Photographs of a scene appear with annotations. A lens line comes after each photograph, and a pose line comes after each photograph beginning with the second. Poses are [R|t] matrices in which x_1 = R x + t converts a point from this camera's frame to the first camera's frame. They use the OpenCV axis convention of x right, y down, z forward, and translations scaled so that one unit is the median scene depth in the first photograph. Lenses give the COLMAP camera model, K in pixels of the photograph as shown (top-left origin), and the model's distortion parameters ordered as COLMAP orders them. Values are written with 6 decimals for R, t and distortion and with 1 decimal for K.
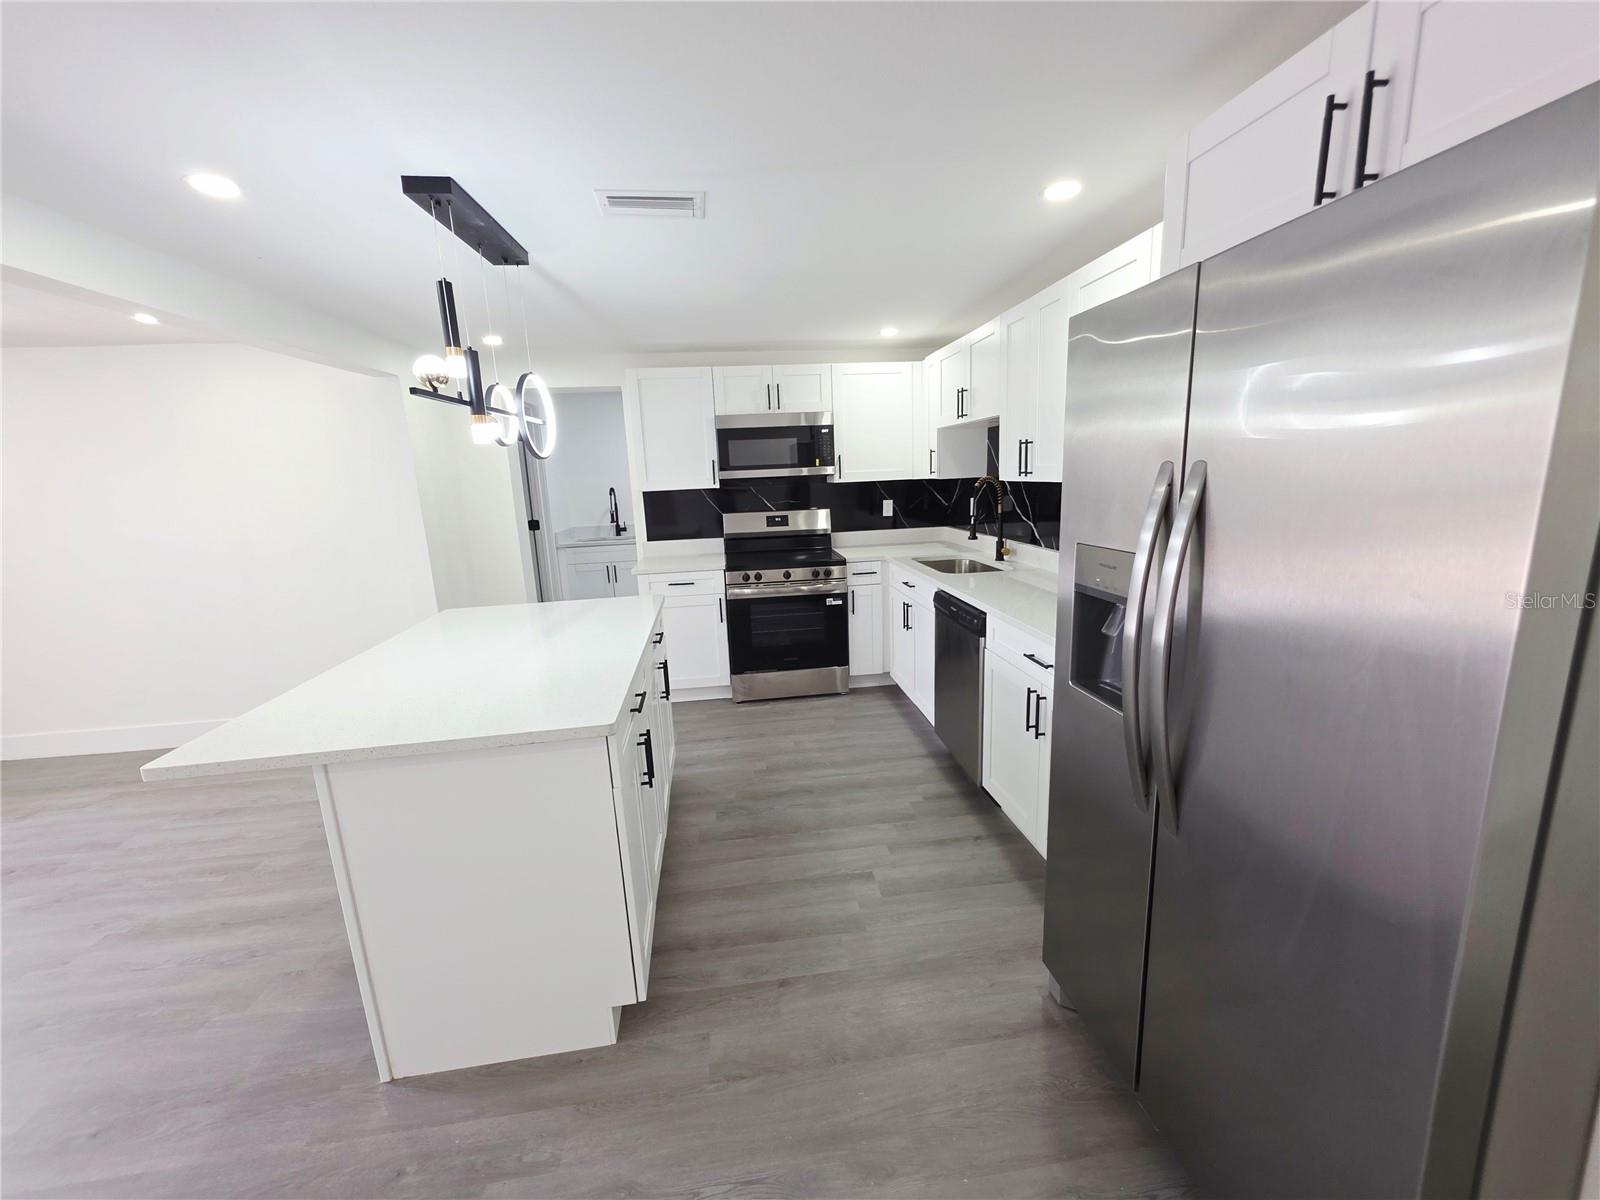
lens RADIAL K [[640.0, 0, 803.5], [0, 640.0, 601.1], [0, 0, 1]] dist [0.000287, 0.000295]
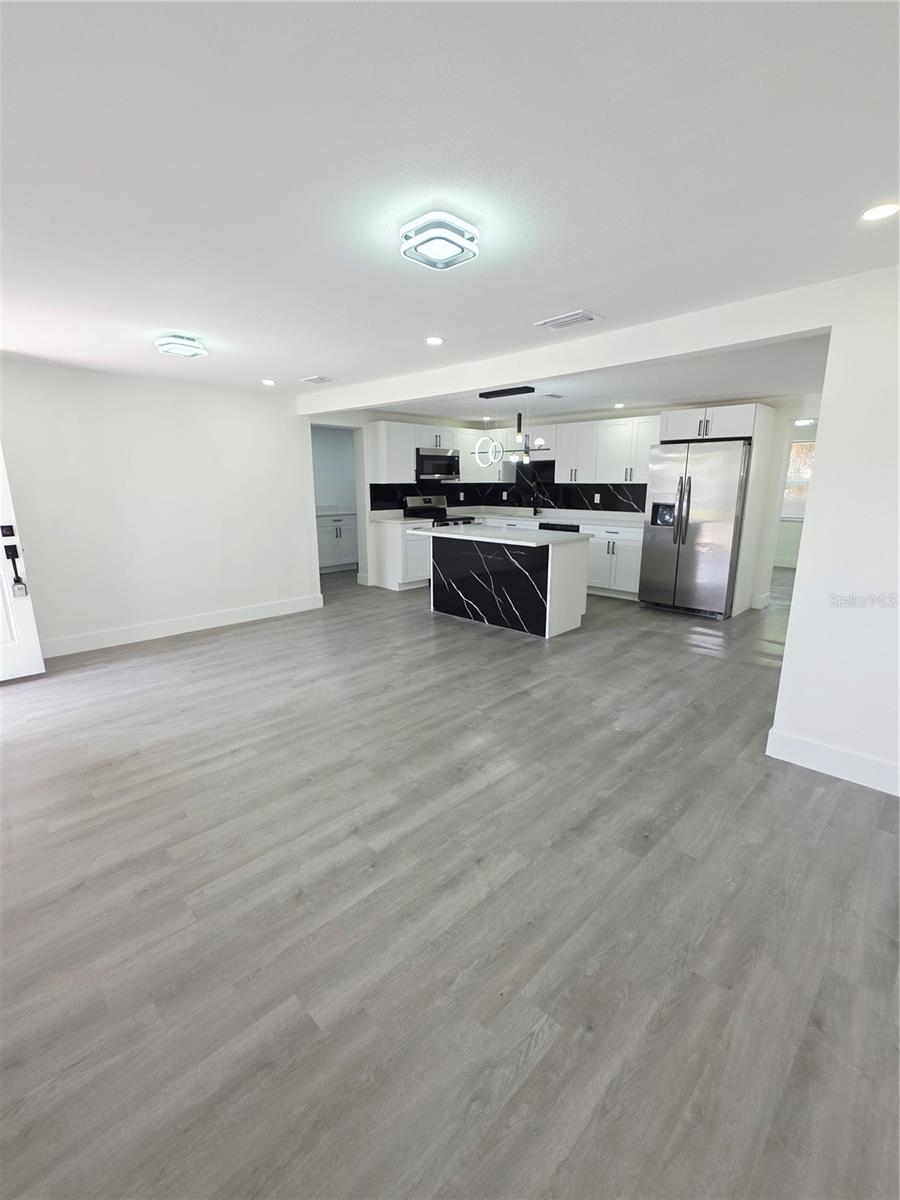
lens RADIAL K [[533.3, 0, 447.9], [0, 533.3, 603.9], [0, 0, 1]] dist [0.001107, 0.000398]
pose [[0.793204, -0.097435, 0.601111, -1.181023], [0.089449, 0.995052, 0.043256, 0.150676], [-0.602351, 0.019458, 0.797994, -0.439345]]
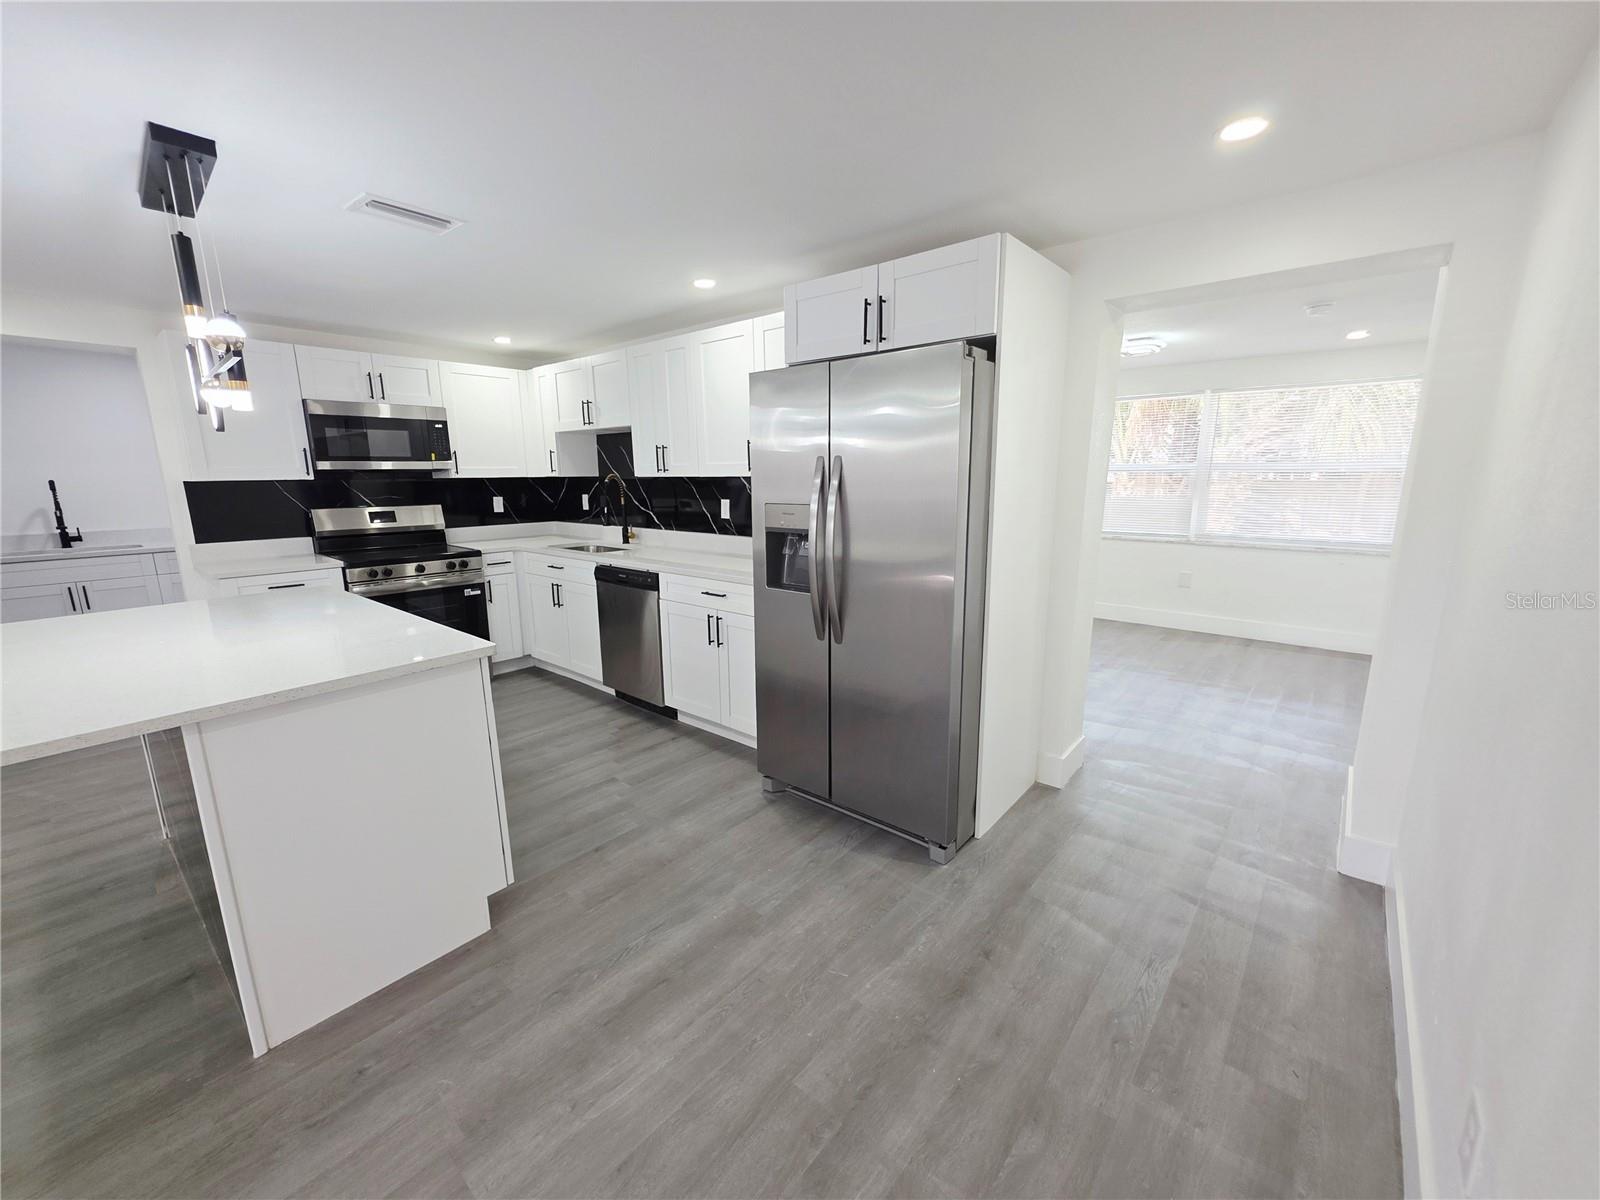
lens RADIAL K [[641.2, 0, 802.1], [0, 641.2, 602.6], [0, 0, 1]] dist [0.000209, 0.000102]
pose [[0.741832, -0.099924, 0.663099, -0.251403], [0.111967, 0.993411, 0.024437, 0.053431], [-0.661172, 0.056117, 0.748133, -0.129298]]
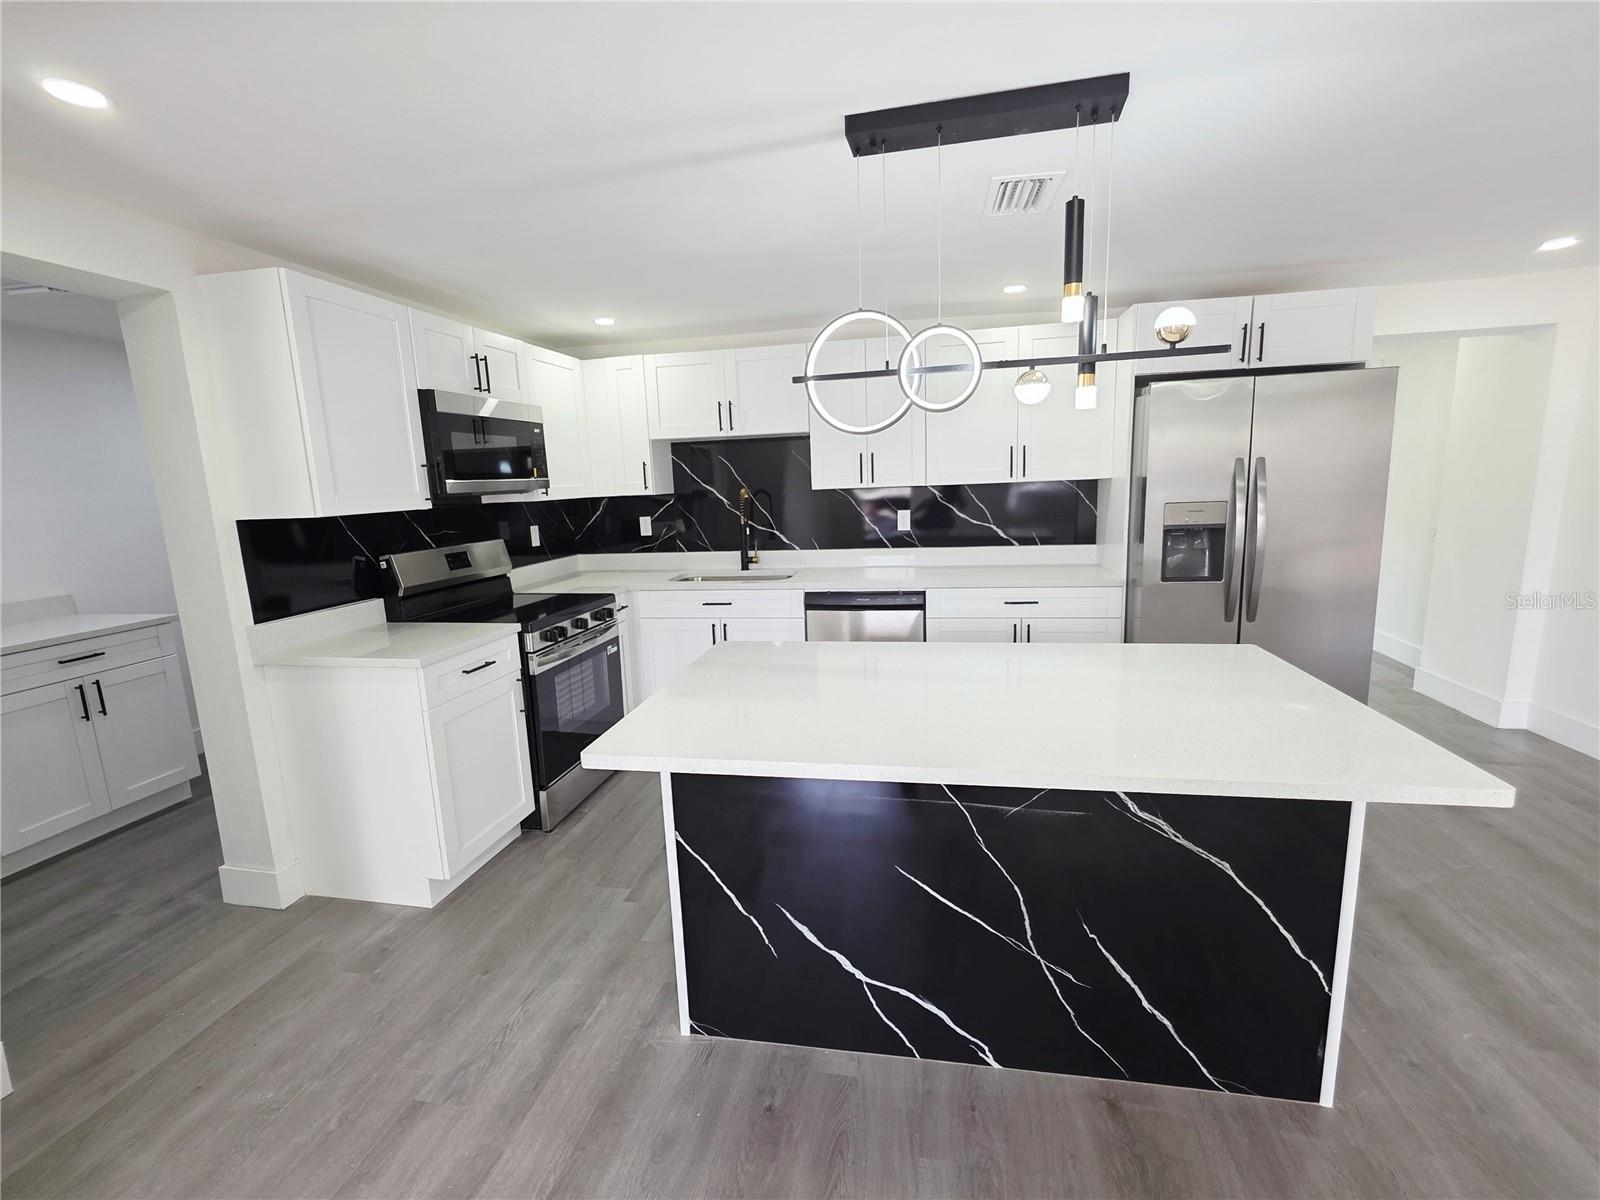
lens RADIAL K [[711.1, 0, 800.2], [0, 711.1, 607.0], [0, 0, 1]] dist [0.001107, 0.000398]
pose [[0.317037, -0.141003, 0.937873, -0.701712], [0.213056, 0.974200, 0.074444, -0.066526], [-0.924173, 0.176218, 0.338899, 0.497403]]
